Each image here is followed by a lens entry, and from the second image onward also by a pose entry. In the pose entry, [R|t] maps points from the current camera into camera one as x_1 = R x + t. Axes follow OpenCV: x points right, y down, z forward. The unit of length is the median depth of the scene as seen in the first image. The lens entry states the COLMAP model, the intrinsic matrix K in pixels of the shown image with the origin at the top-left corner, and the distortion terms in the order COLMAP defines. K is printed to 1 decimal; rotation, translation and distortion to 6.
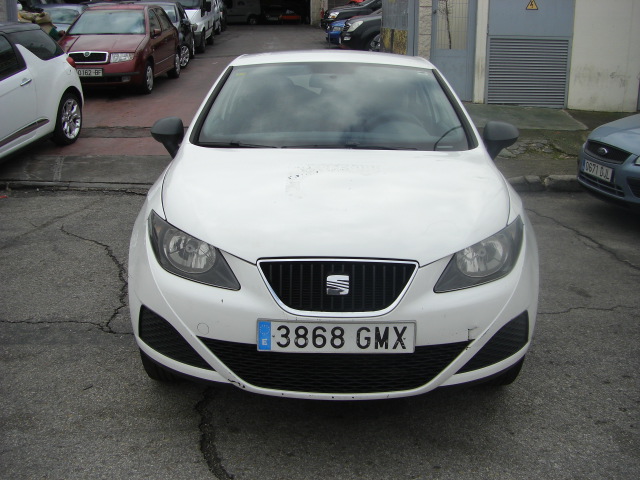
lens RADIAL K [[721.2, 0, 320.0], [0, 721.2, 240.0], [0, 0, 1]] dist [-0.179172, 0.134682]
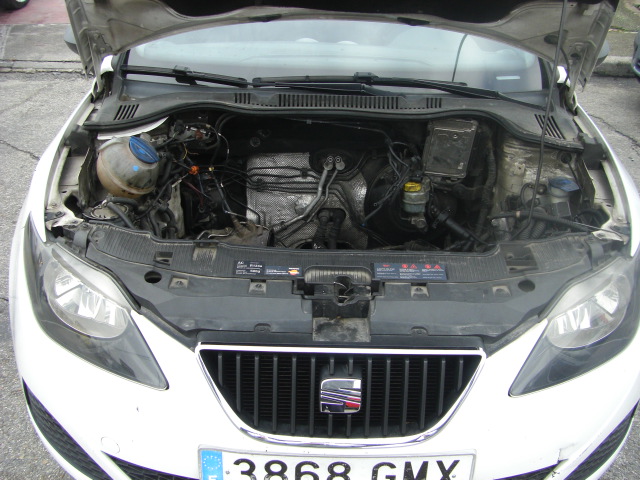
lens RADIAL K [[721.2, 0, 320.0], [0, 721.2, 240.0], [0, 0, 1]] dist [-0.179172, 0.134682]
pose [[0.999926, 0.011139, 0.004817, 0.004561], [-0.011915, 0.976449, 0.215417, -0.169554], [-0.002304, -0.215458, 0.976510, 0.482751]]
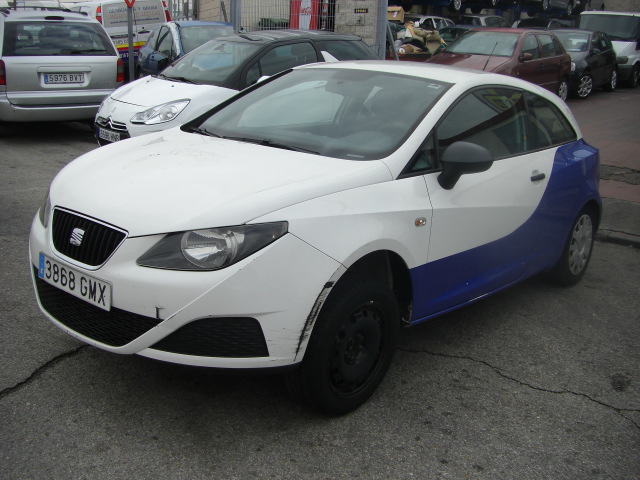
lens RADIAL K [[721.2, 0, 320.0], [0, 721.2, 240.0], [0, 0, 1]] dist [-0.179172, 0.134682]
pose [[0.761125, 0.198182, -0.617586, 1.037023], [-0.223148, 0.974061, 0.037562, -0.064999], [0.609011, 0.109224, 0.785606, 0.321439]]
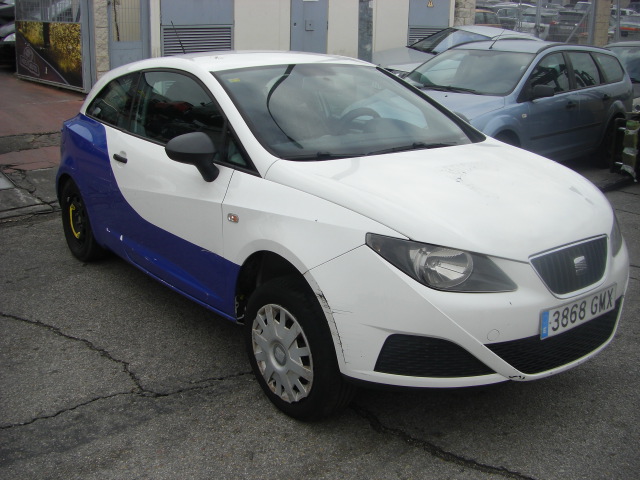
lens RADIAL K [[721.2, 0, 320.0], [0, 721.2, 240.0], [0, 0, 1]] dist [-0.179172, 0.134682]
pose [[0.790420, -0.175396, 0.586918, -0.949750], [0.163111, 0.983803, 0.074336, -0.128415], [-0.590450, 0.036976, 0.806227, 0.326646]]
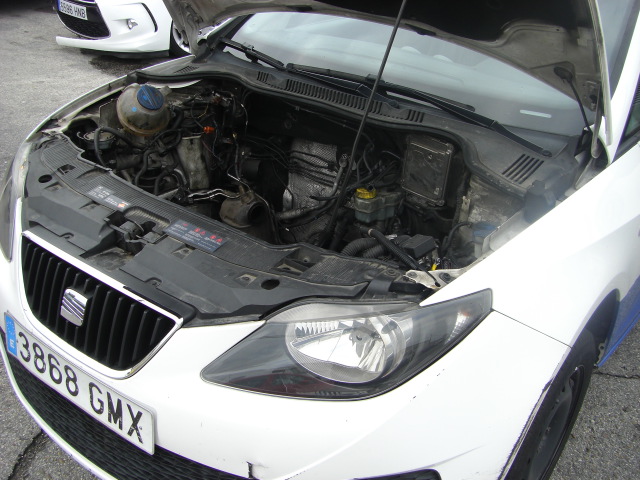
lens RADIAL K [[721.2, 0, 320.0], [0, 721.2, 240.0], [0, 0, 1]] dist [-0.179172, 0.134682]
pose [[0.794806, 0.303098, -0.525752, 0.497336], [-0.207230, 0.949822, 0.234295, -0.181005], [0.570385, -0.077268, 0.817735, 0.610860]]
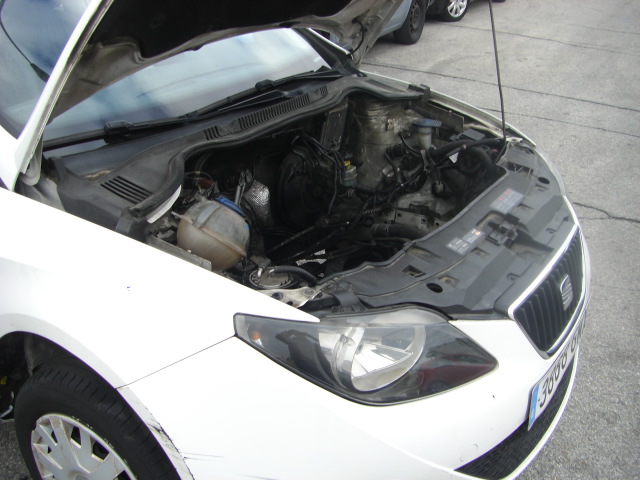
lens RADIAL K [[721.2, 0, 320.0], [0, 721.2, 240.0], [0, 0, 1]] dist [-0.179172, 0.134682]
pose [[0.544377, -0.370844, 0.752415, -0.623620], [0.200208, 0.928488, 0.312773, -0.258680], [-0.814598, -0.019627, 0.579694, 0.775966]]
